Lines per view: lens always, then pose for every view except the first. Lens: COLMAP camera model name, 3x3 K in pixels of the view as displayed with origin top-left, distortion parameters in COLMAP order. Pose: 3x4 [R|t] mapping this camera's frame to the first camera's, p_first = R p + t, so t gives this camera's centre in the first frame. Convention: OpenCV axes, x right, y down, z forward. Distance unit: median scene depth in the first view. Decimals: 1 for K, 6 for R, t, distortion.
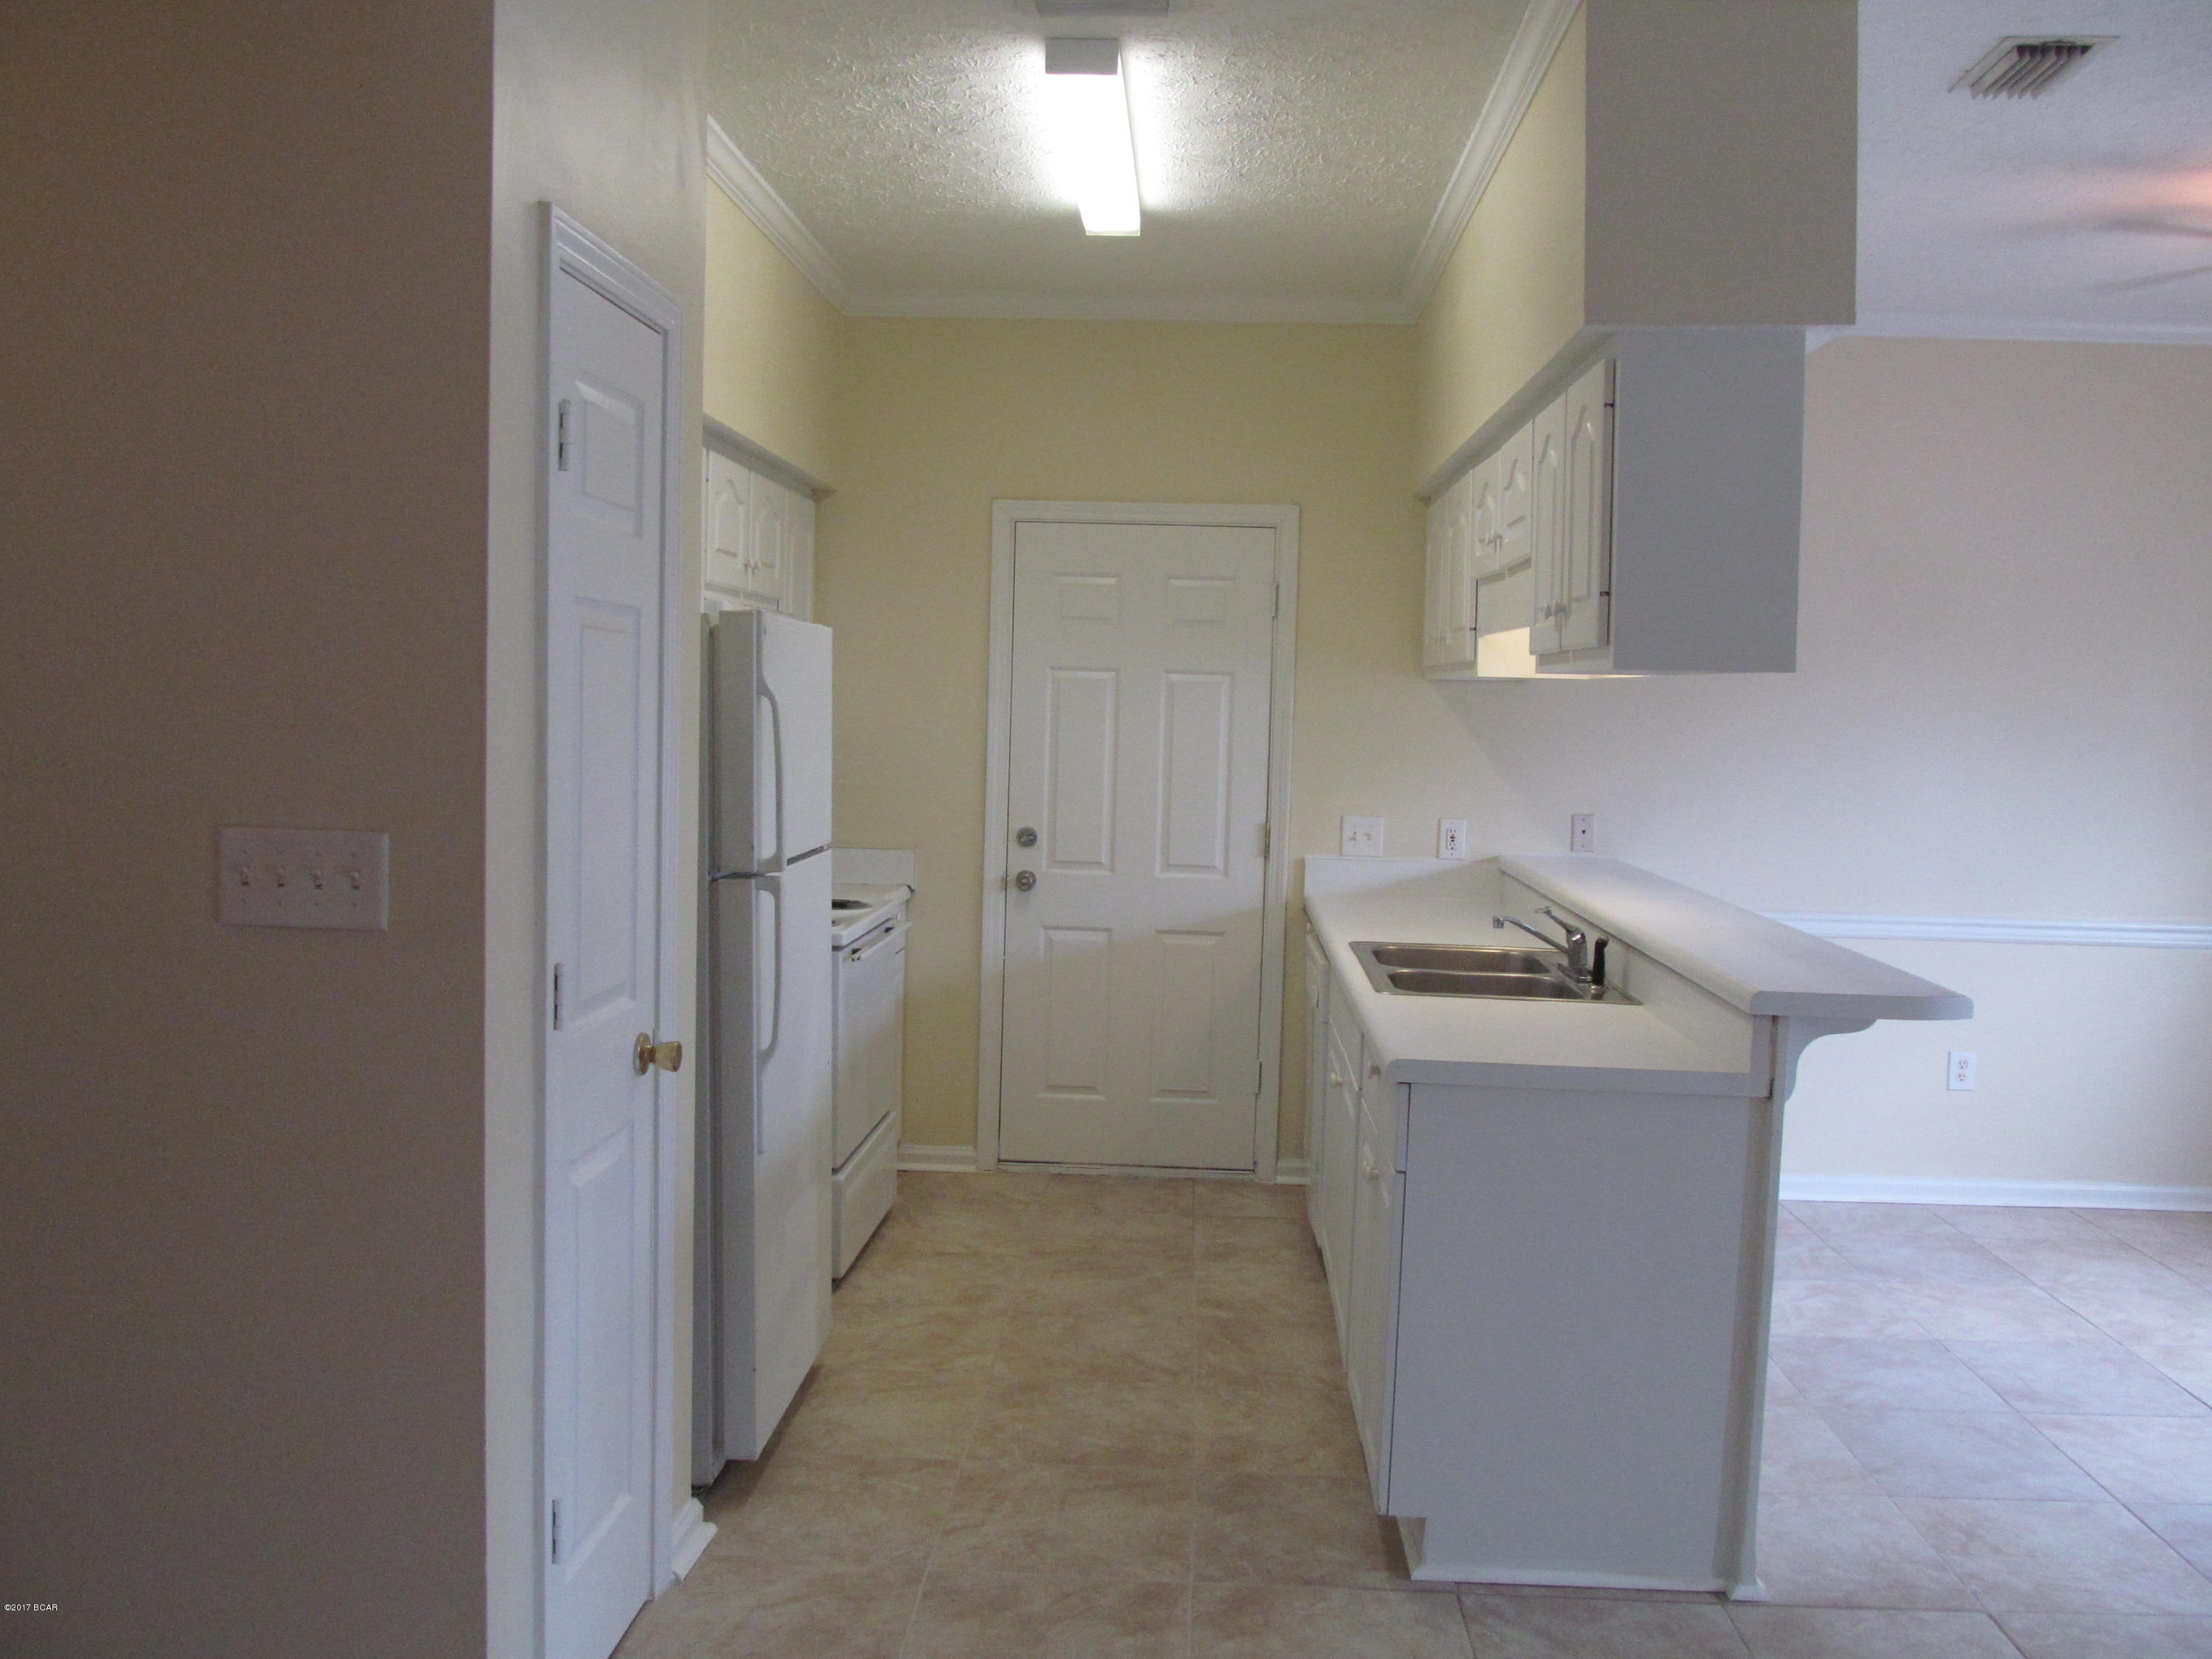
lens RADIAL K [[1834.8, 0, 1124.1], [0, 1834.8, 833.3], [0, 0, 1]] dist [-0.066402, 0.028730]
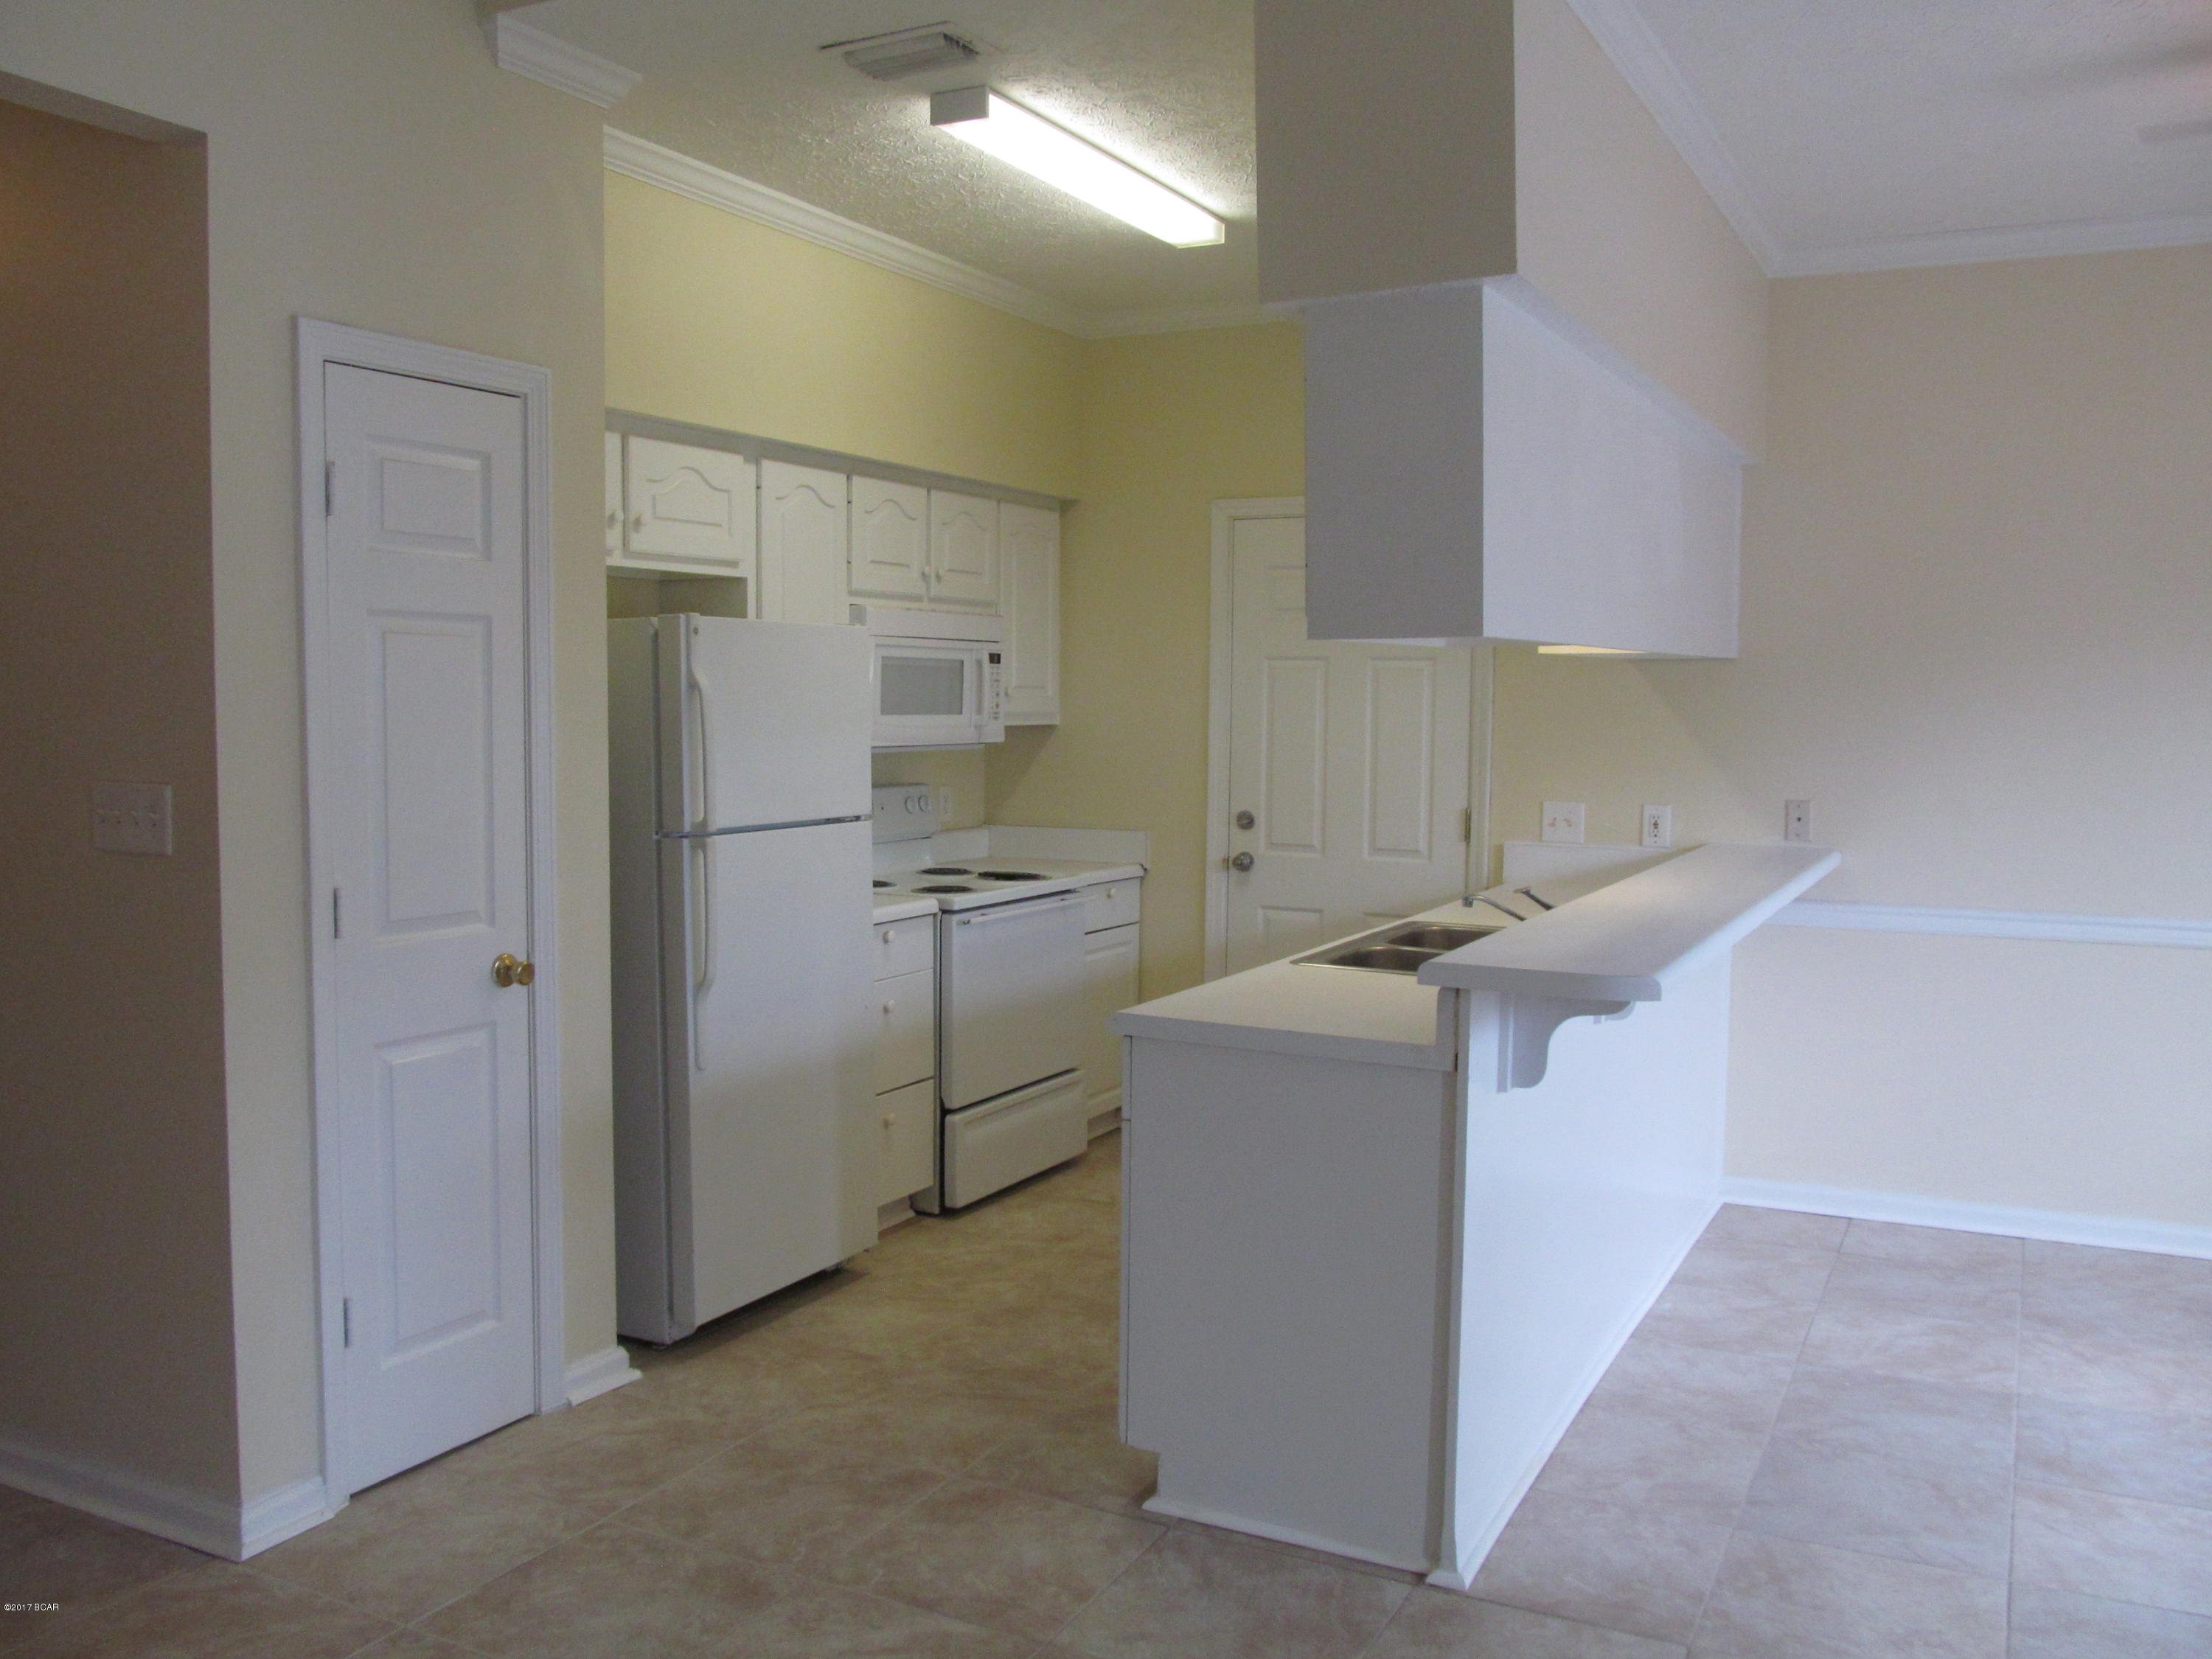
lens RADIAL K [[1834.8, 0, 1119.4], [0, 1834.8, 828.2], [0, 0, 1]] dist [-0.066402, 0.028730]
pose [[0.909345, 0.010908, -0.415900, 0.361968], [-0.013017, 0.999913, -0.002236, 0.011315], [0.415839, 0.007447, 0.909408, 0.018427]]
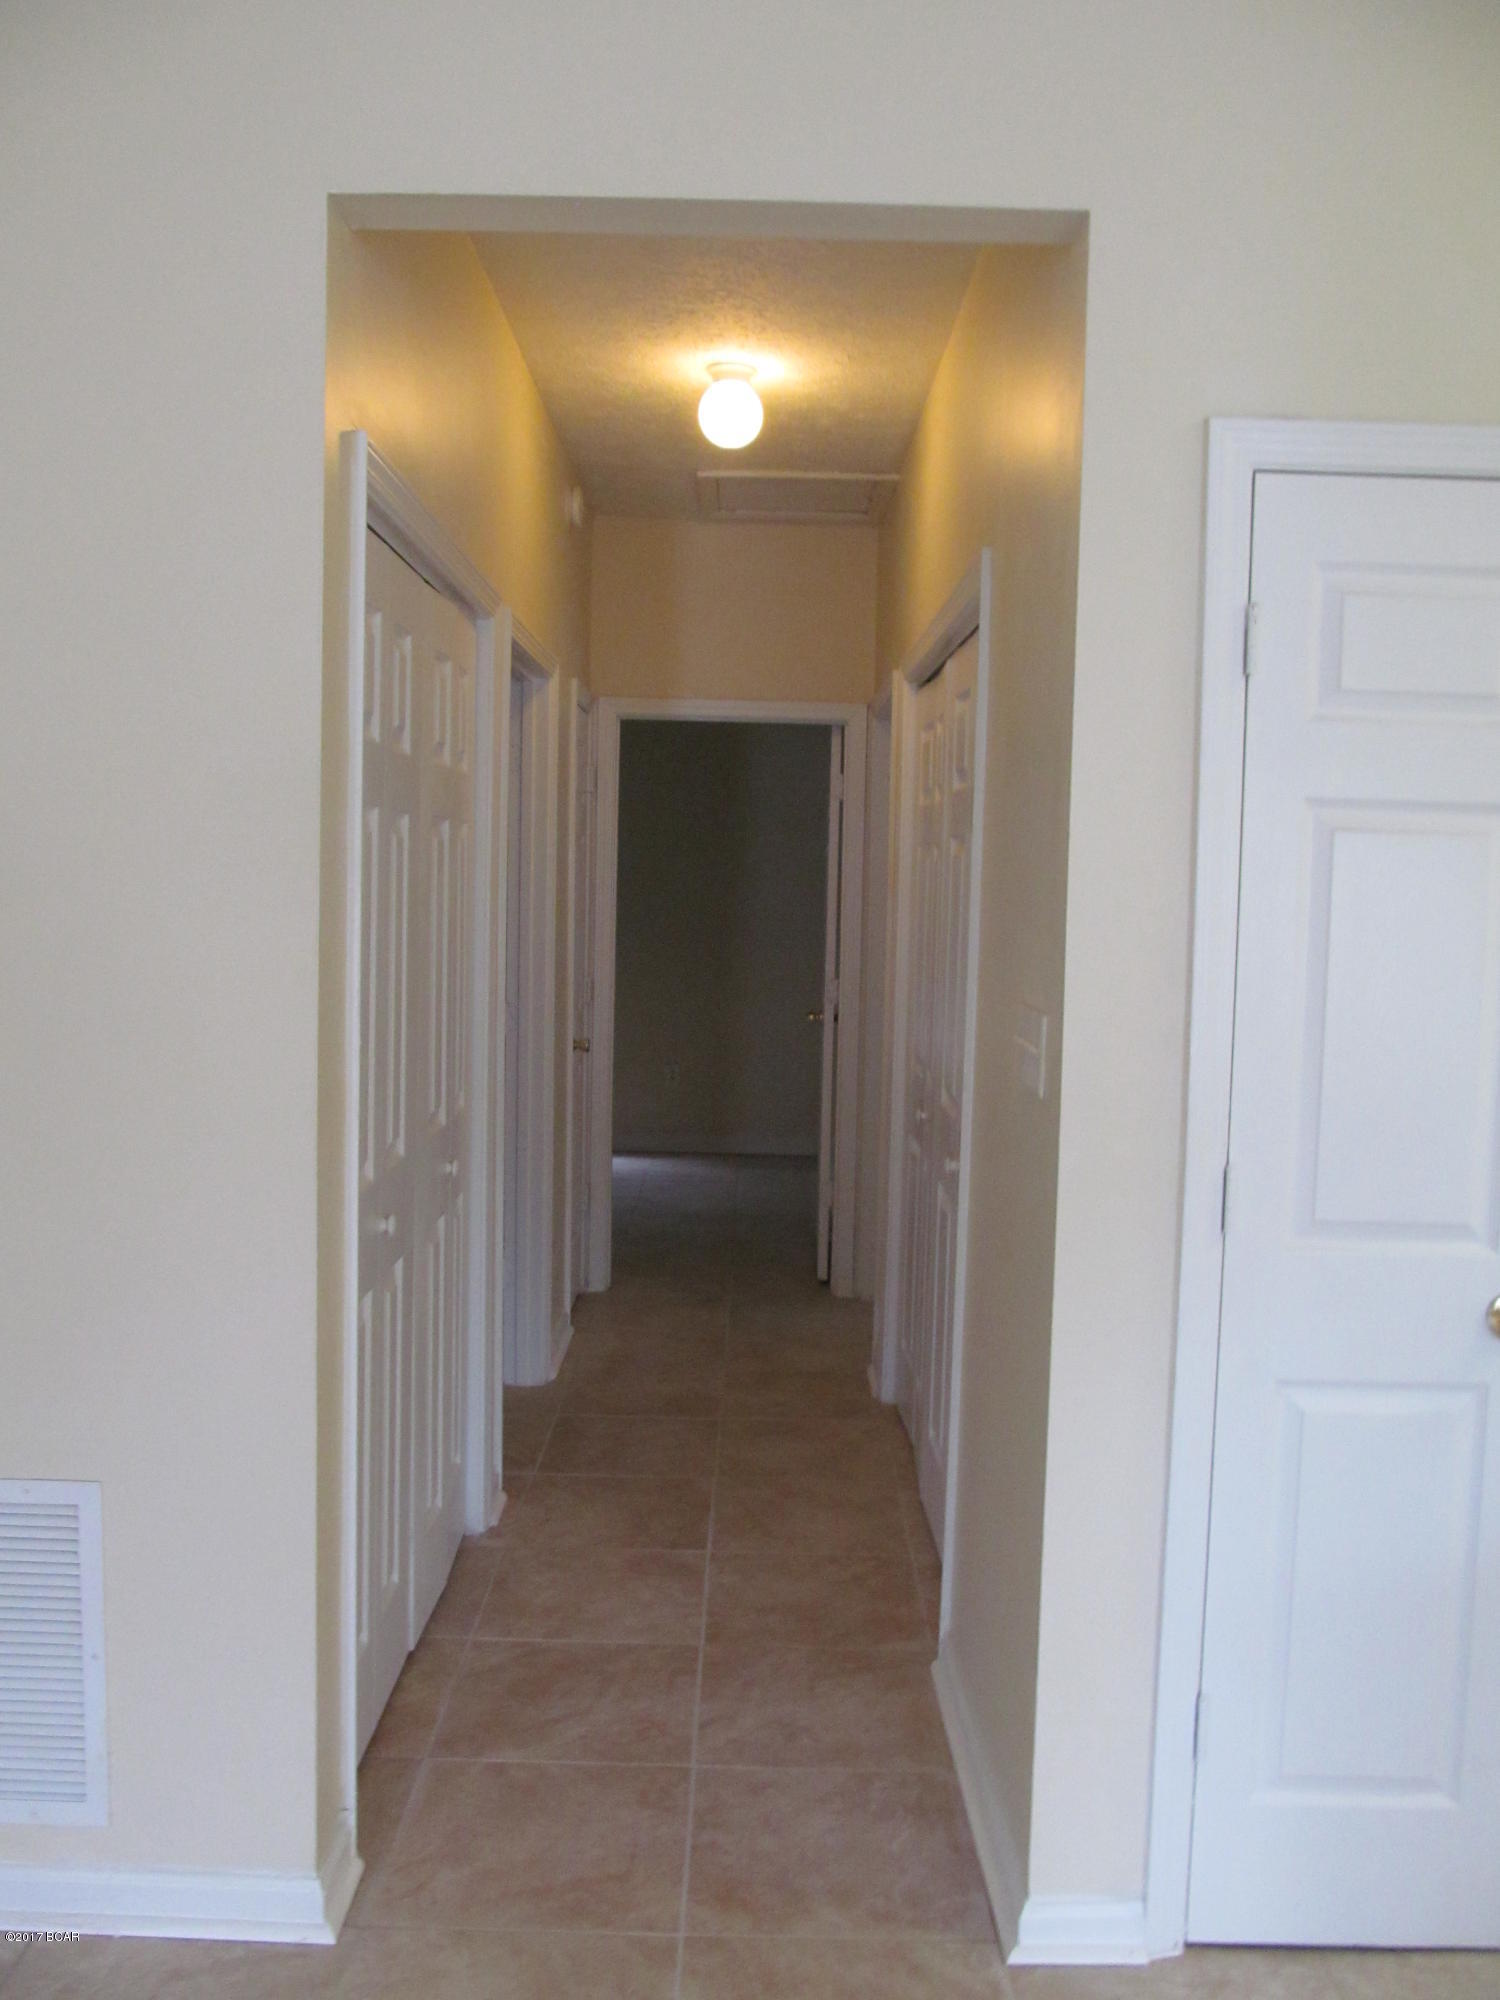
lens RADIAL K [[1659.0, 0, 750.4], [0, 1659.0, 996.5], [0, 0, 1]] dist [-0.066402, 0.028730]
pose [[0.043476, 0.038823, -0.998300, 0.278687], [-0.089616, 0.995368, 0.034806, -0.014388], [0.995027, 0.087951, 0.046754, 0.331205]]
